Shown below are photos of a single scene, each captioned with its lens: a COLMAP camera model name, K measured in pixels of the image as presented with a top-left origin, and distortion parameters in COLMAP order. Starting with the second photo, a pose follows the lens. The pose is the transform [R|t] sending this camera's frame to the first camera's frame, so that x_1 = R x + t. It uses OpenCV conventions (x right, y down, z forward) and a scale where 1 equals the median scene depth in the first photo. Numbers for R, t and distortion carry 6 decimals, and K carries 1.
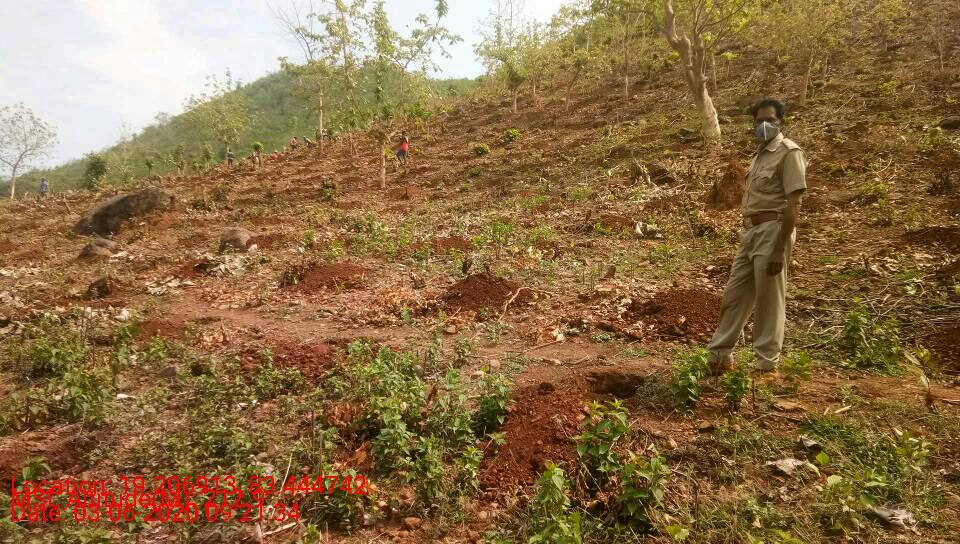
lens RADIAL K [[729.1, 0, 484.4], [0, 729.1, 284.1], [0, 0, 1]] dist [0.107691, -0.143289]
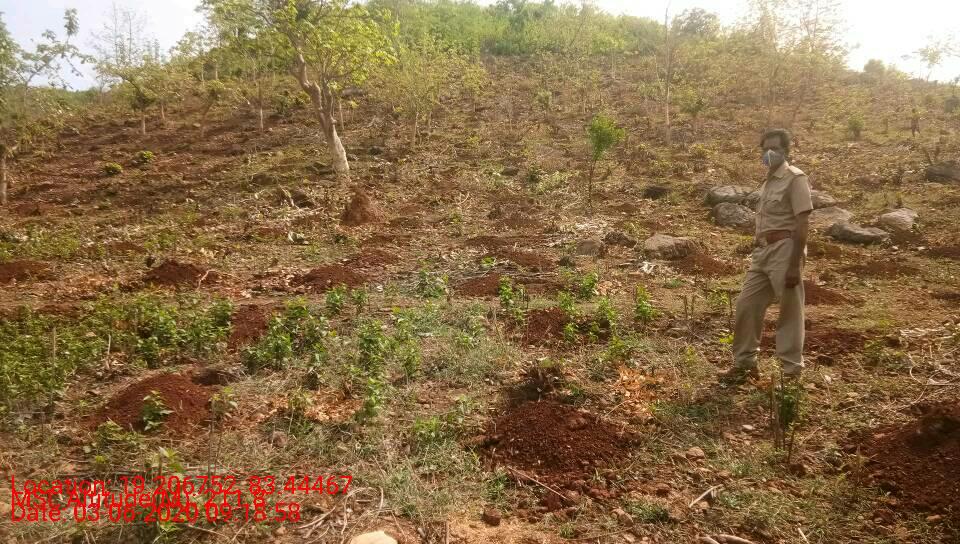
lens RADIAL K [[729.1, 0, 484.4], [0, 729.1, 284.1], [0, 0, 1]] dist [0.107691, -0.143289]
pose [[0.883938, -0.018951, 0.467219, -0.093035], [0.039000, 0.998685, -0.033278, 0.064437], [-0.465974, 0.047637, 0.883515, -0.297027]]
